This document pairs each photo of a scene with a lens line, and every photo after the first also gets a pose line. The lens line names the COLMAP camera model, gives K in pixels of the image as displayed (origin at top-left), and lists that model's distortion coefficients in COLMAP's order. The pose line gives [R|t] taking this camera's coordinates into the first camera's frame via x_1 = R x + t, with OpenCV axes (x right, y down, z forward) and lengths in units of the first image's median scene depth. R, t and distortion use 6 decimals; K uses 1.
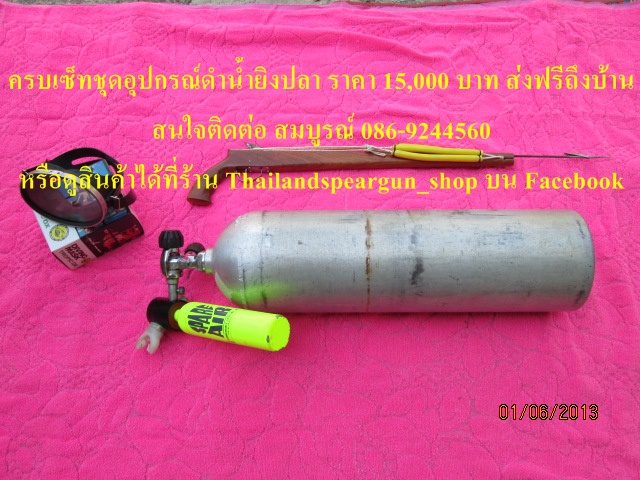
lens RADIAL K [[526.0, 0, 321.1], [0, 526.0, 236.2], [0, 0, 1]] dist [0.000764, -0.000375]
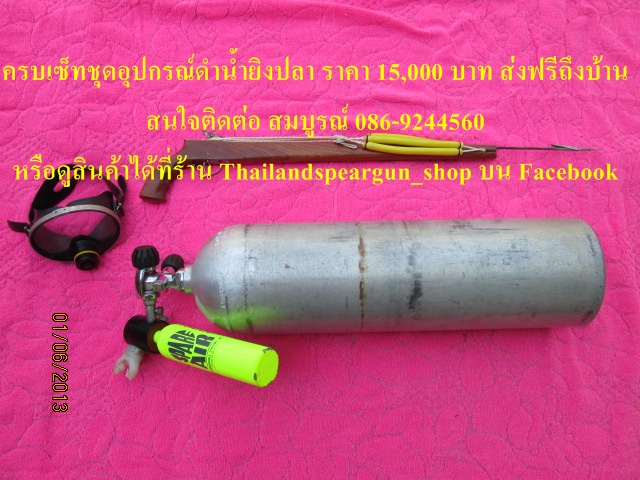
lens RADIAL K [[526.4, 0, 317.6], [0, 526.4, 239.2], [0, 0, 1]] dist [-0.001982, -0.004633]
pose [[0.999604, -0.018133, 0.021533, -0.005441], [0.015369, 0.992386, 0.122206, -0.127464], [-0.023585, -0.121827, 0.992271, 0.087035]]
